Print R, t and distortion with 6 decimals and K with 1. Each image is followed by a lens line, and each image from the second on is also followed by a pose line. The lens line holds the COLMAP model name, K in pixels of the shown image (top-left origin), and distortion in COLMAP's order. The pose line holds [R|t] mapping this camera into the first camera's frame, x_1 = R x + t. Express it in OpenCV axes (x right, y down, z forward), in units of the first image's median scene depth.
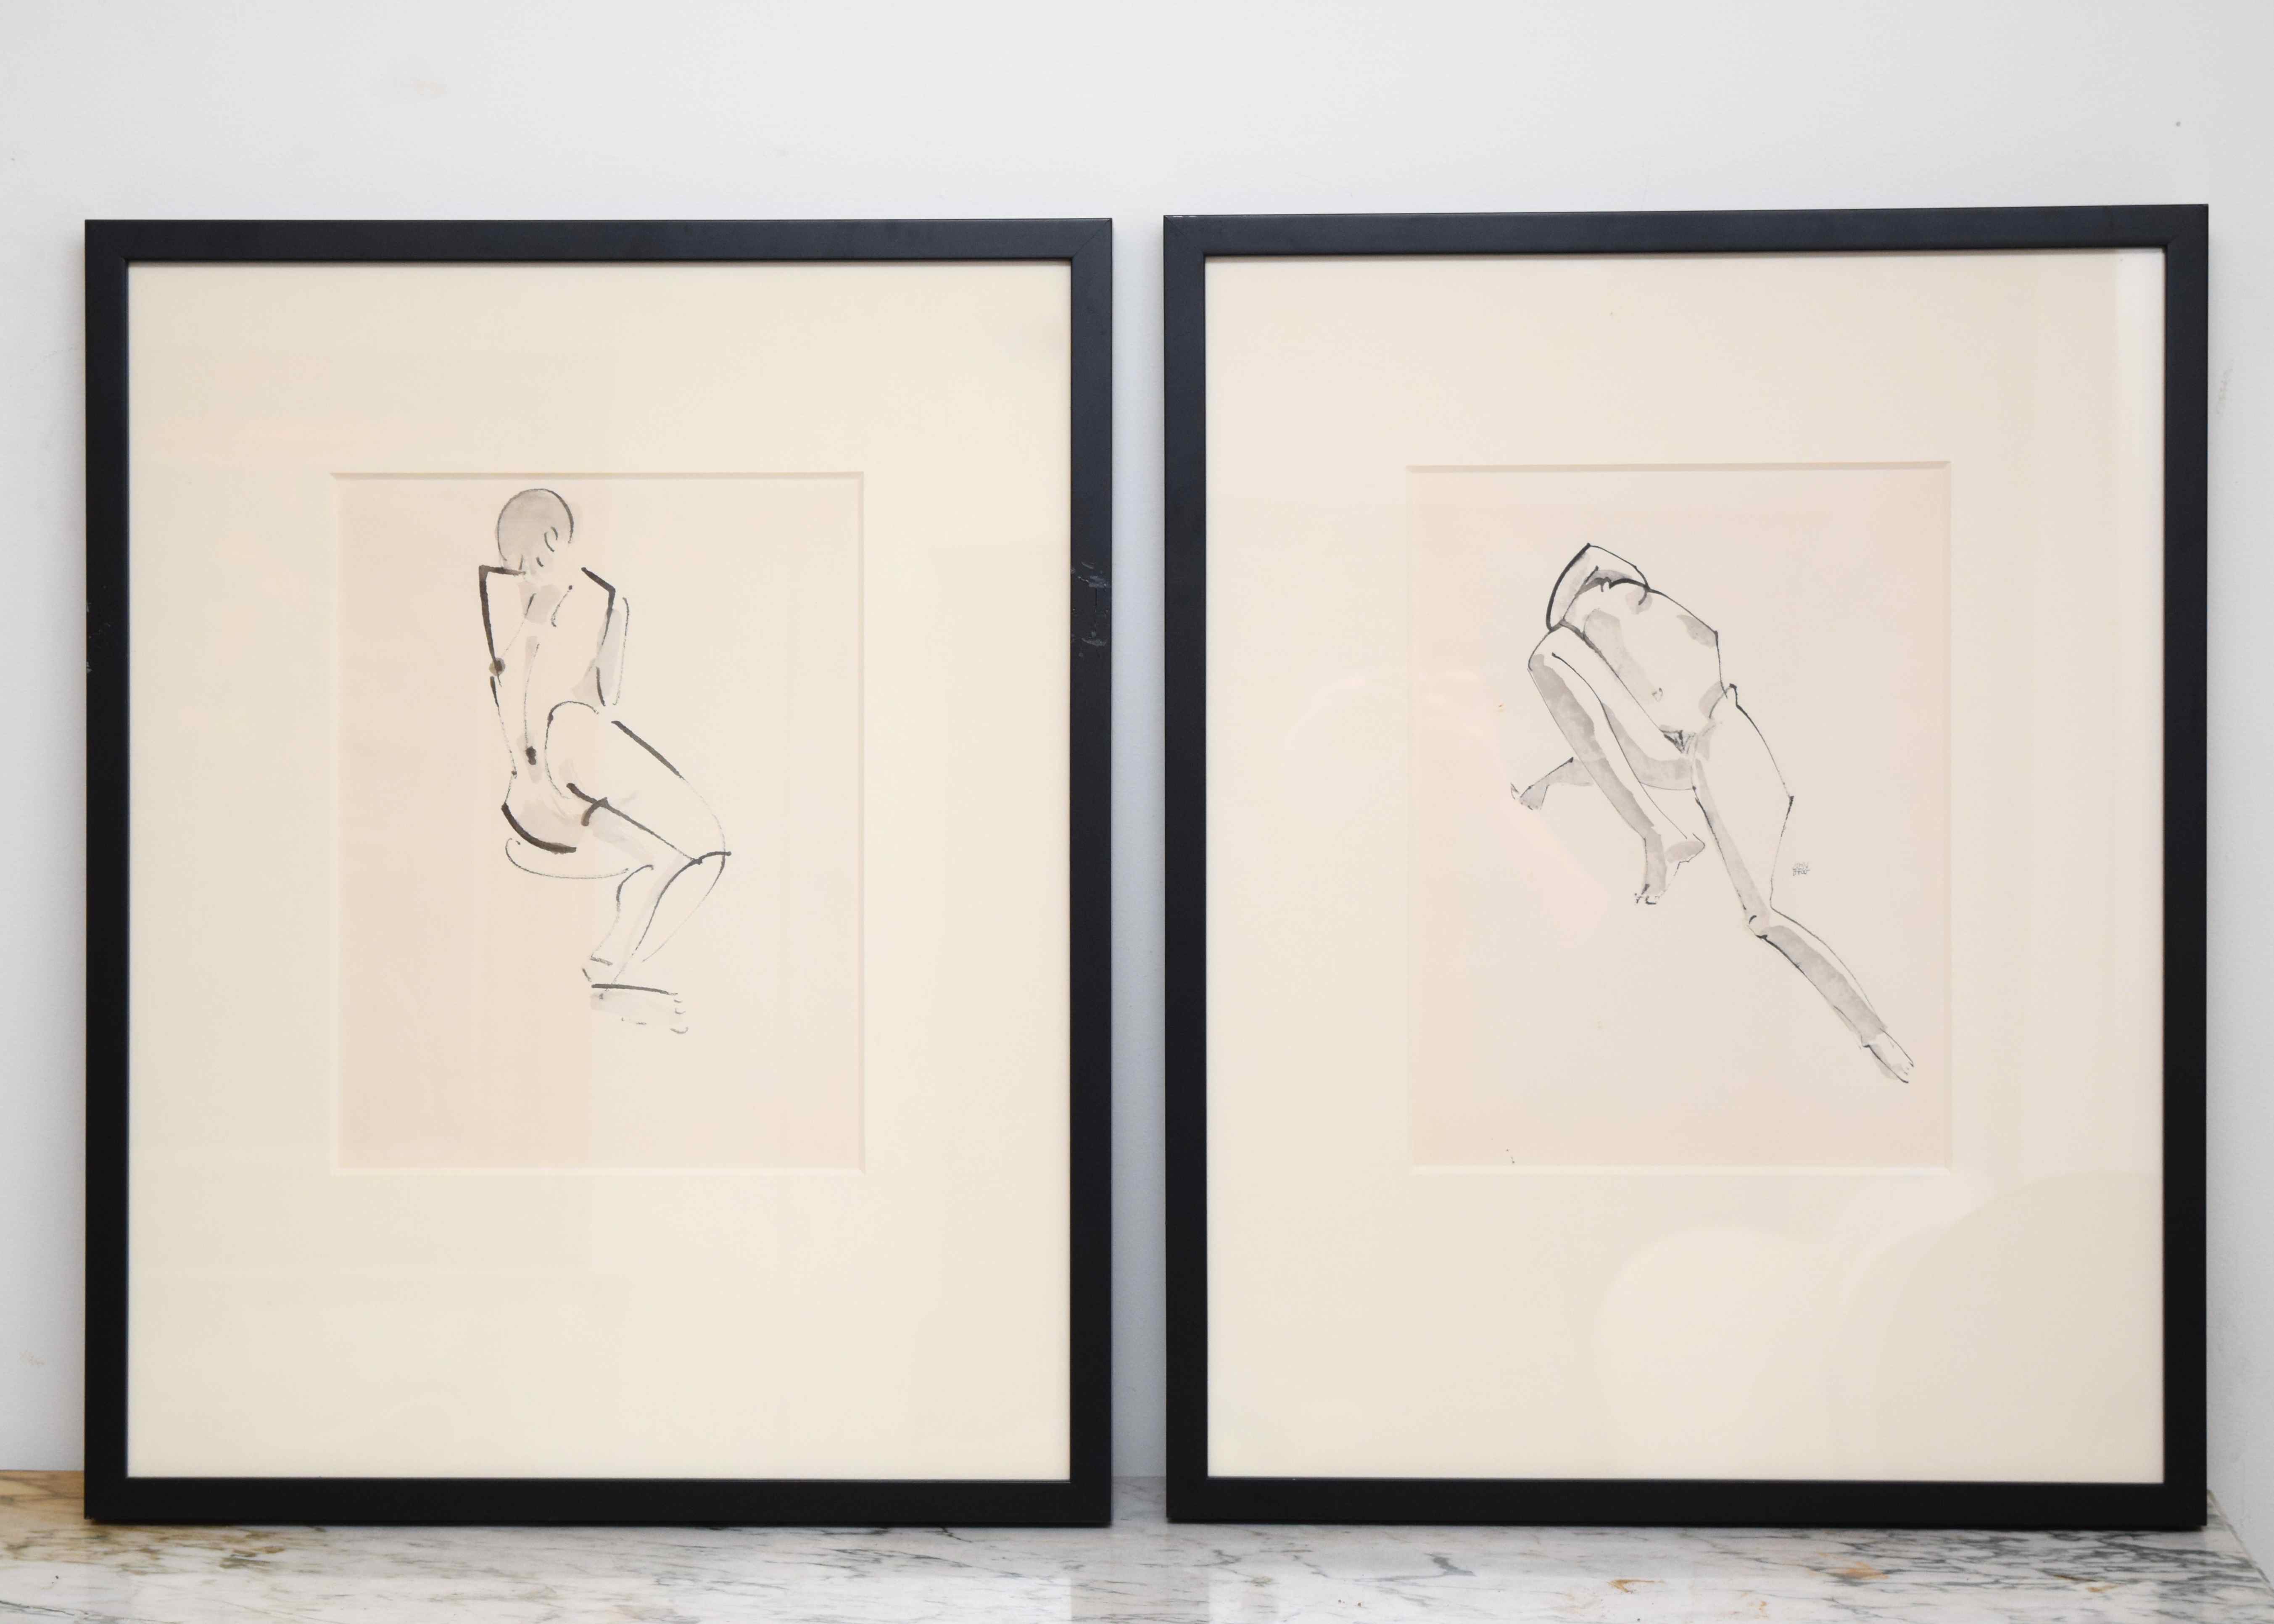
lens RADIAL K [[4702.9, 0, 1128.3], [0, 4702.9, 828.0], [0, 0, 1]] dist [0.028997, 0.000000]
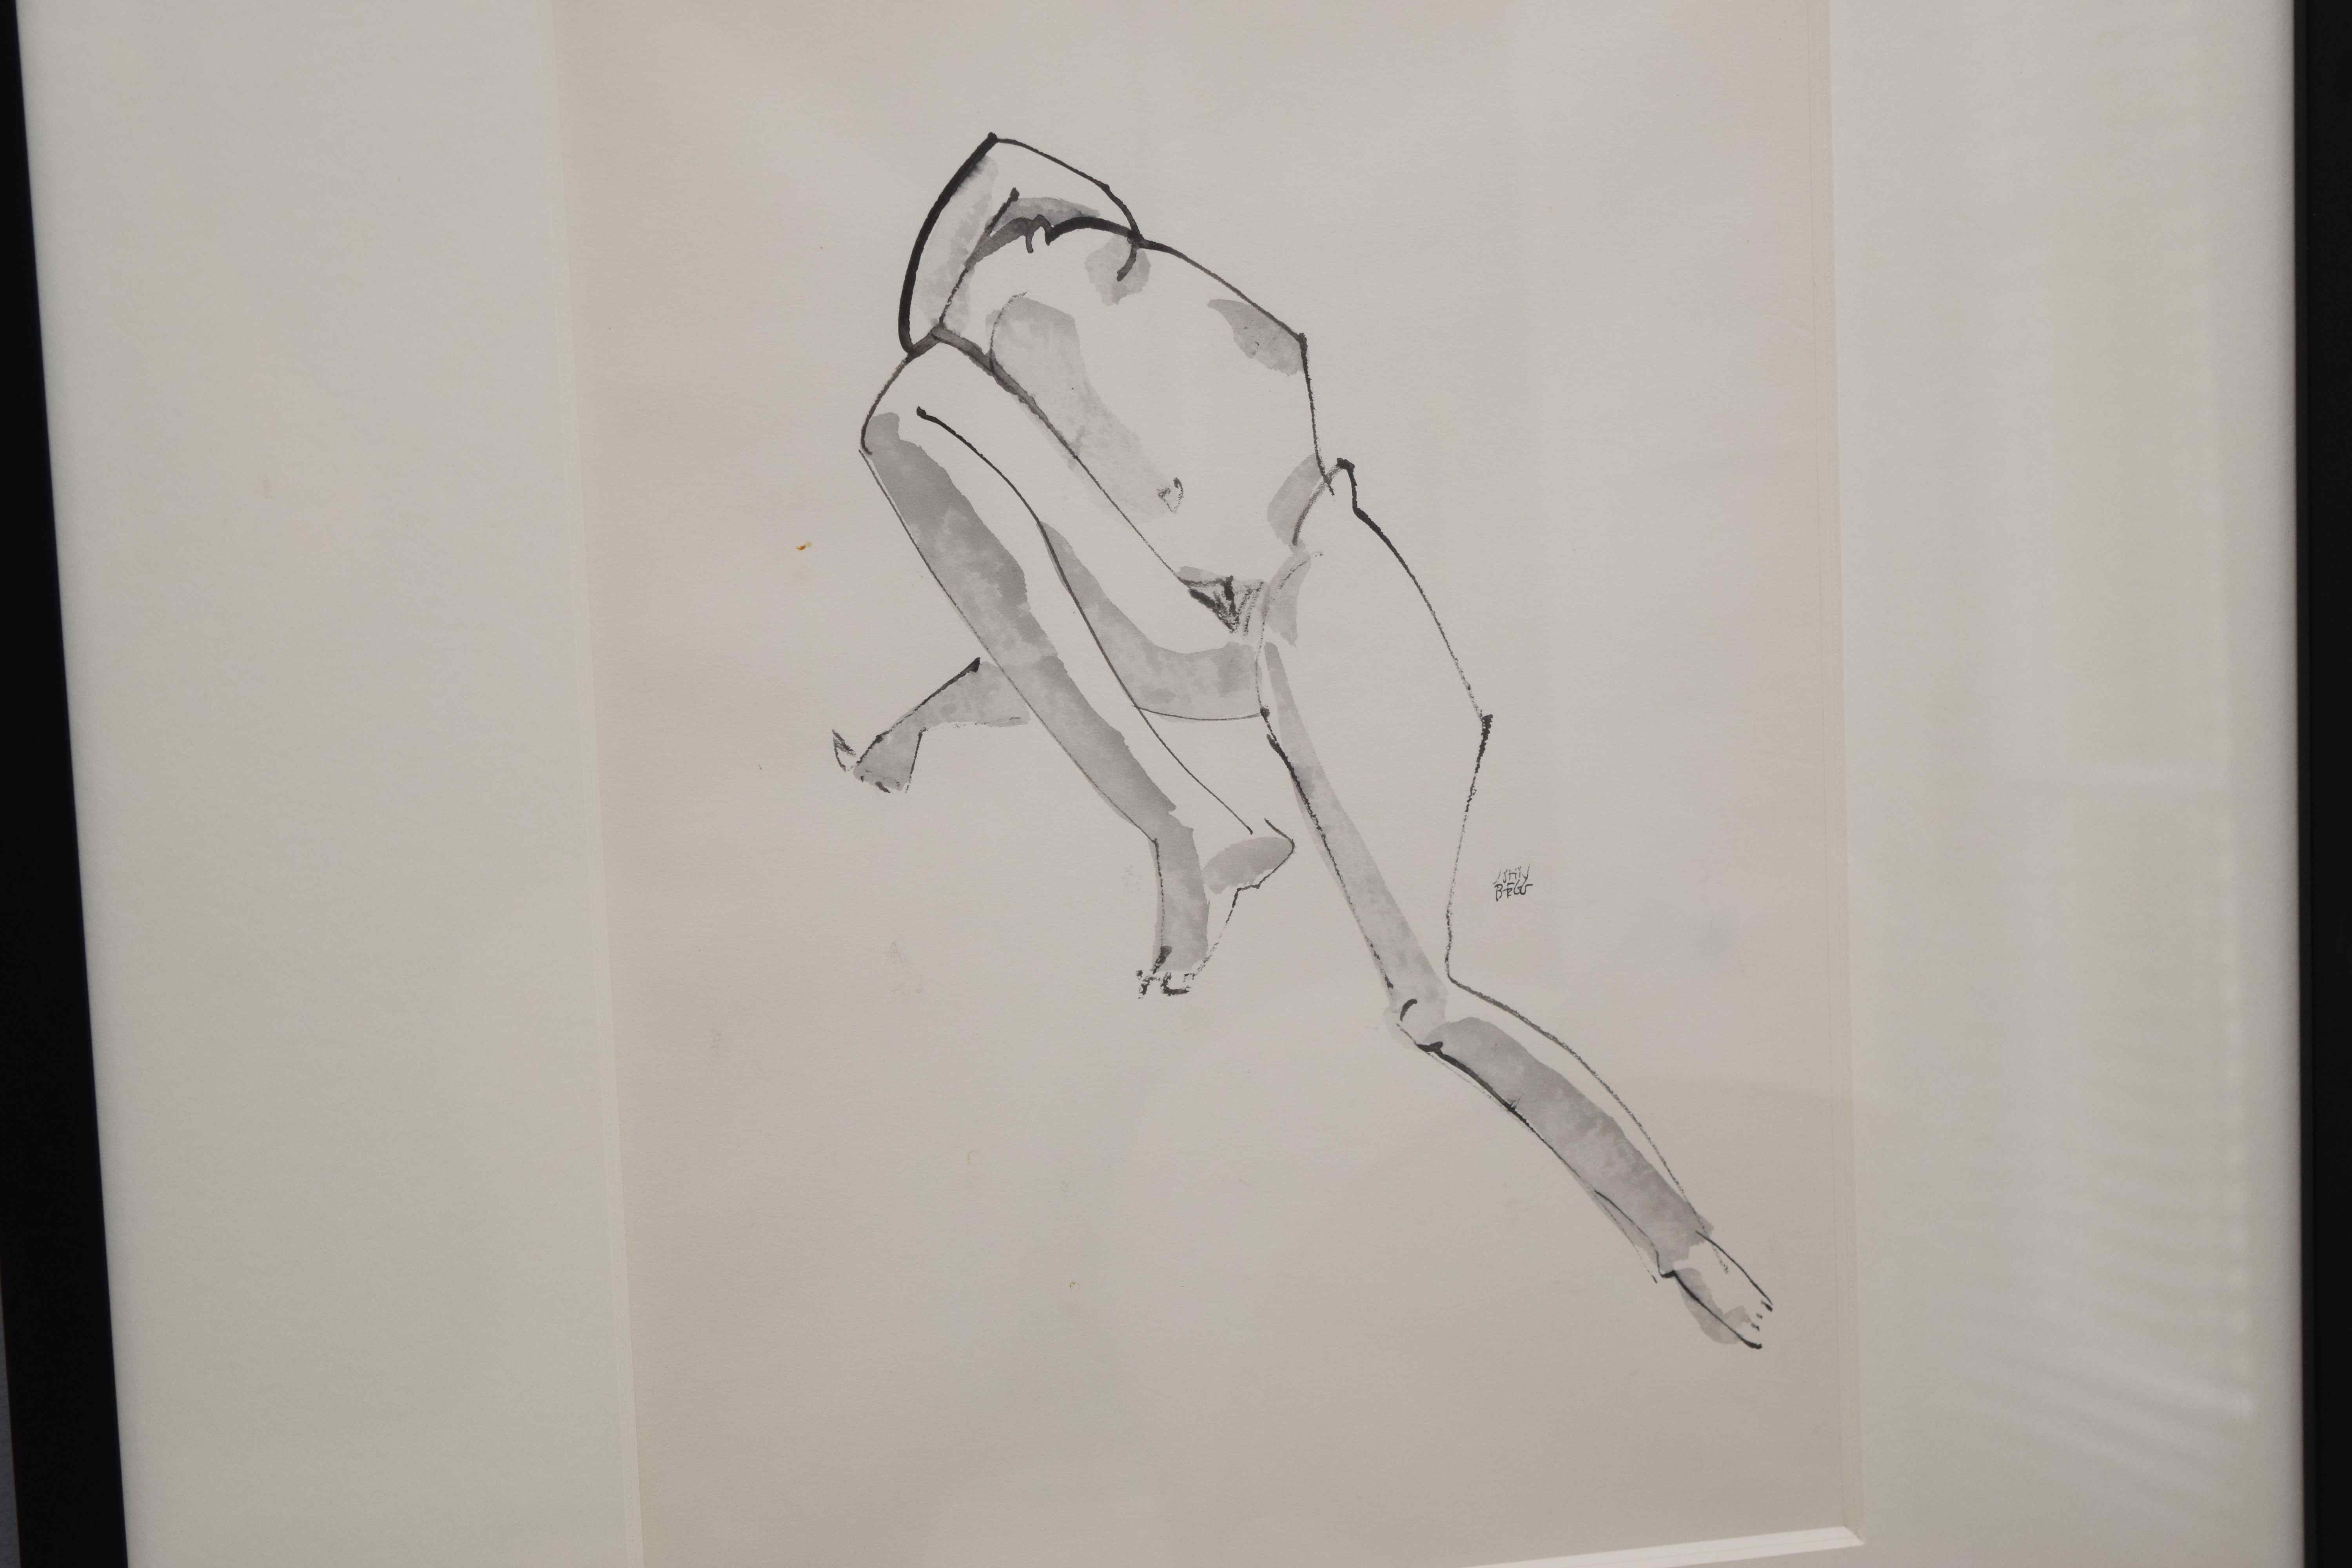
lens RADIAL K [[5243.5, 0, 1174.5], [0, 5243.5, 772.8], [0, 0, 1]] dist [0.063815, 0.000000]
pose [[0.956115, -0.079465, 0.282009, -0.019276], [0.041761, 0.989651, 0.137281, -0.067457], [-0.289999, -0.119480, 0.949539, 0.558330]]
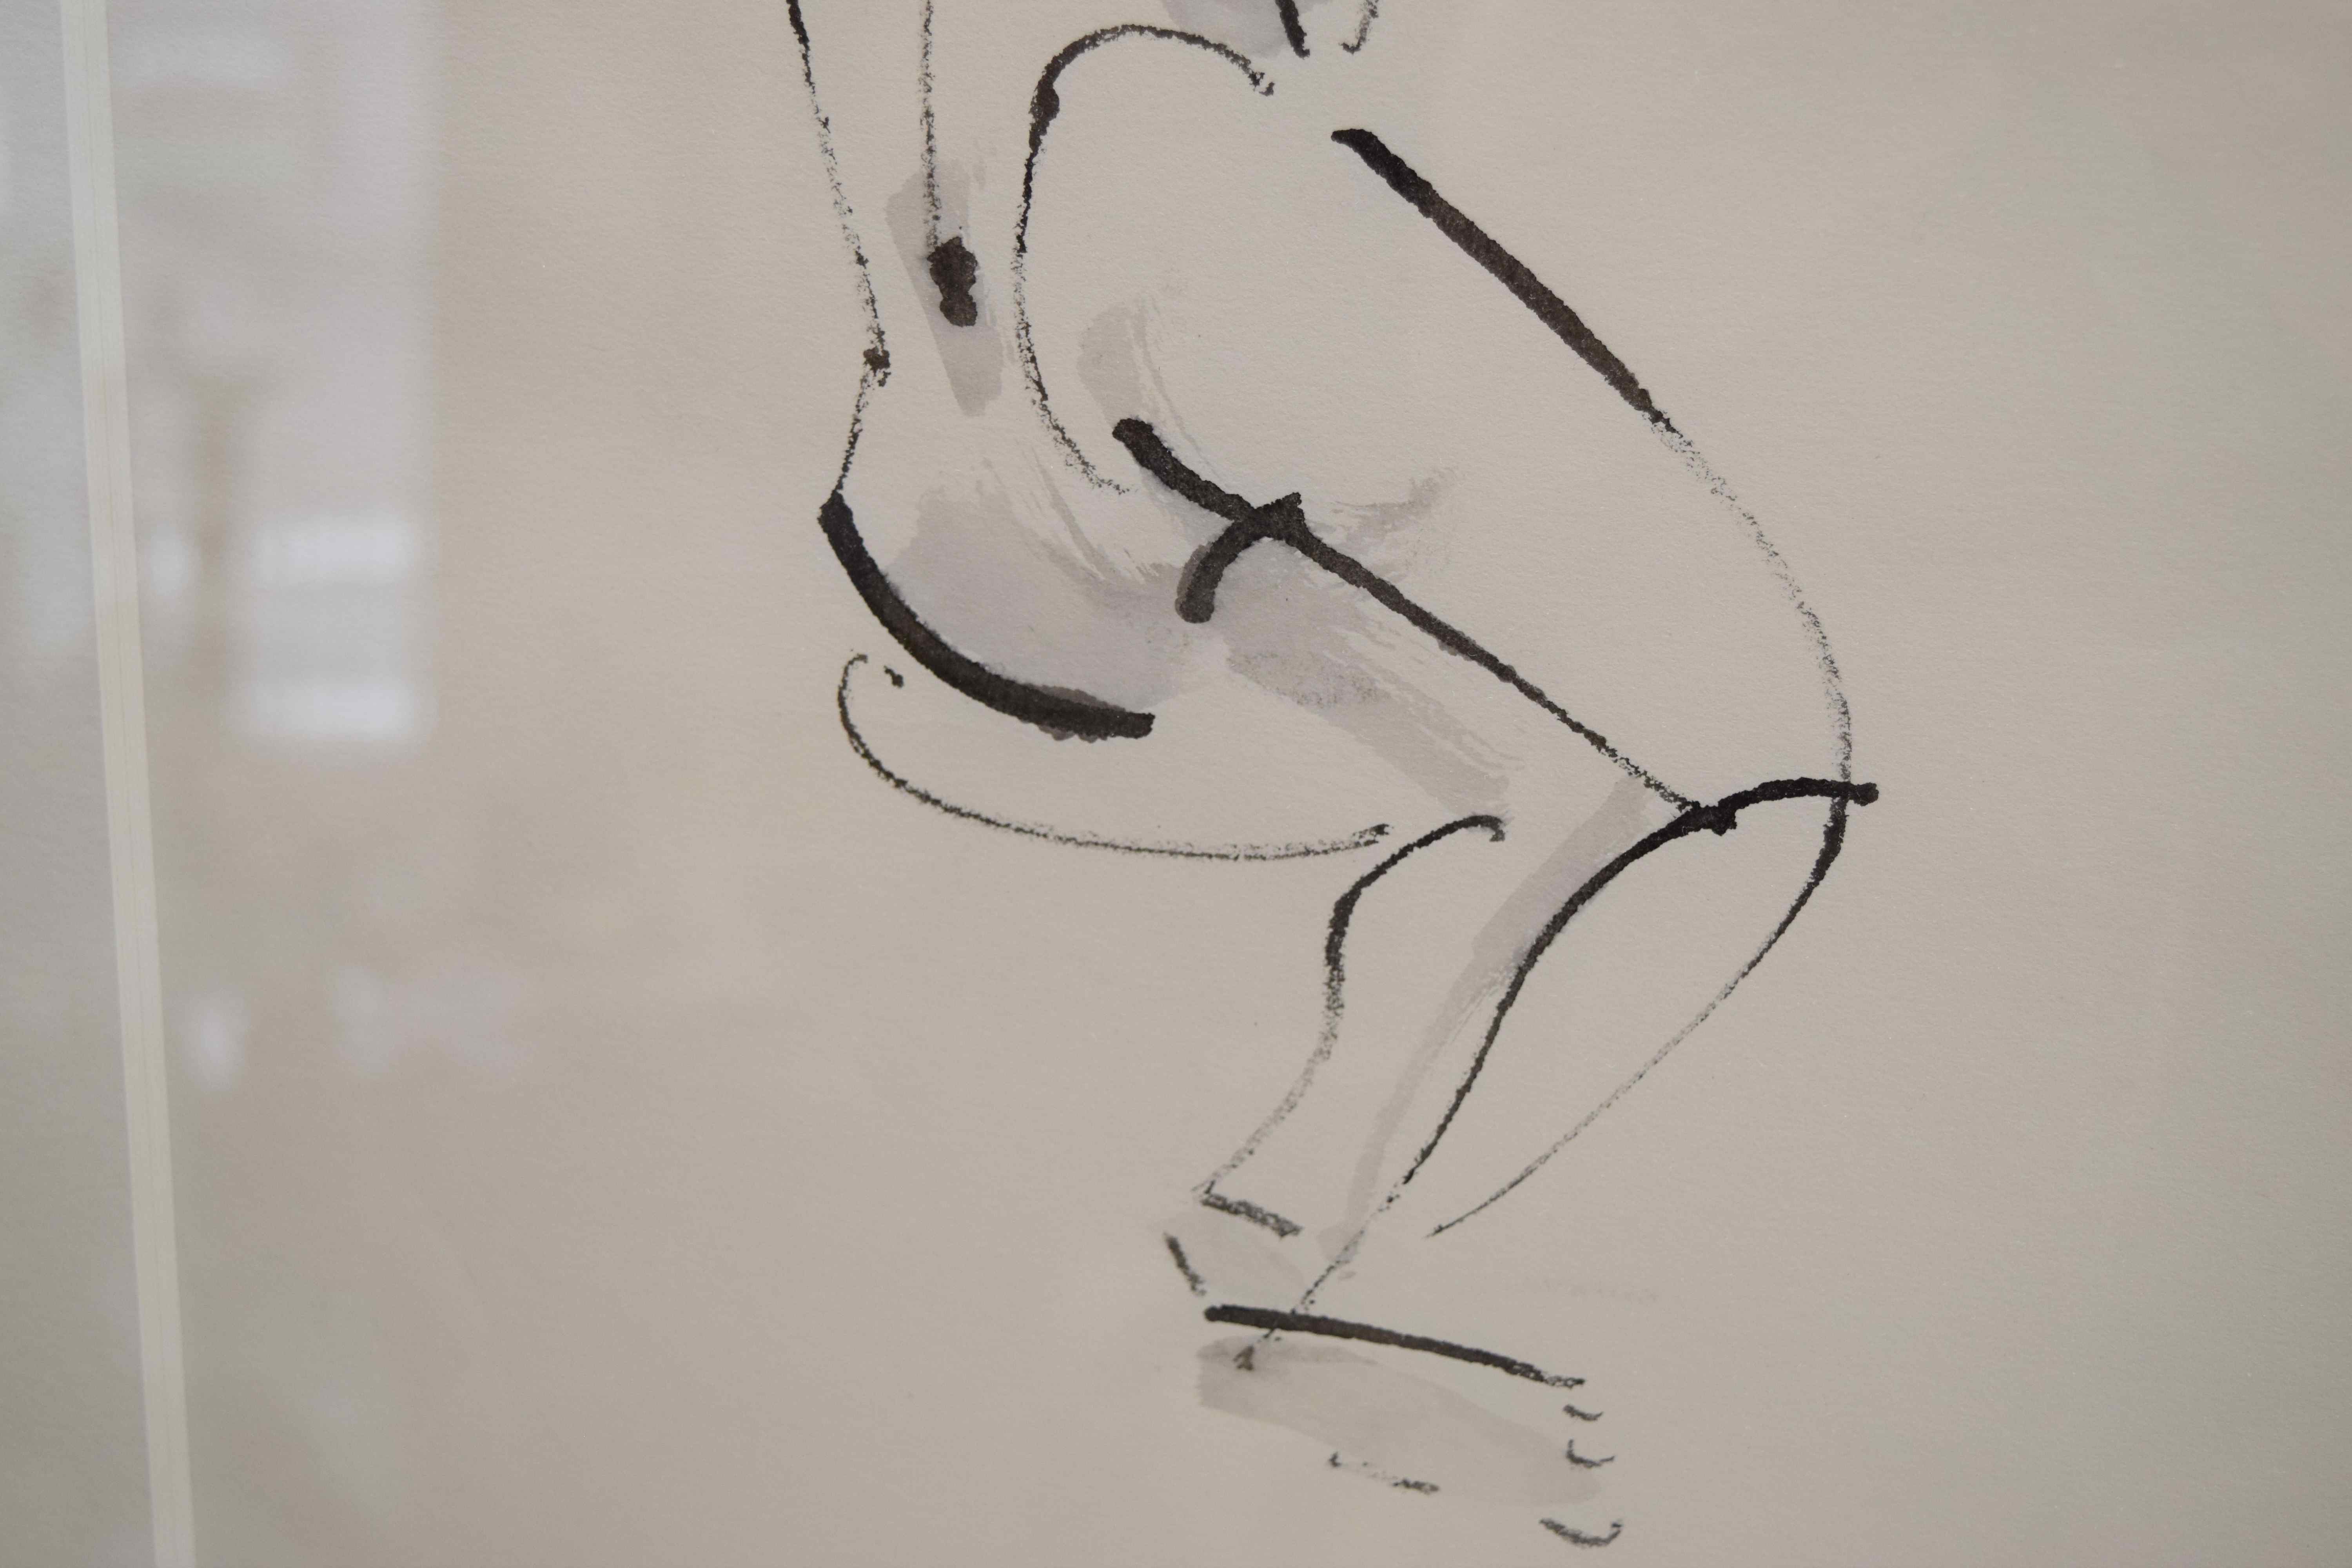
lens RADIAL K [[3283.7, 0, 1177.3], [0, 3283.7, 792.3], [0, 0, 1]] dist [-0.045242, 0.000000]
pose [[0.985481, 0.065420, -0.156676, -0.092898], [-0.024065, 0.967291, 0.252525, -0.030990], [0.168072, -0.245088, 0.954821, 0.860888]]
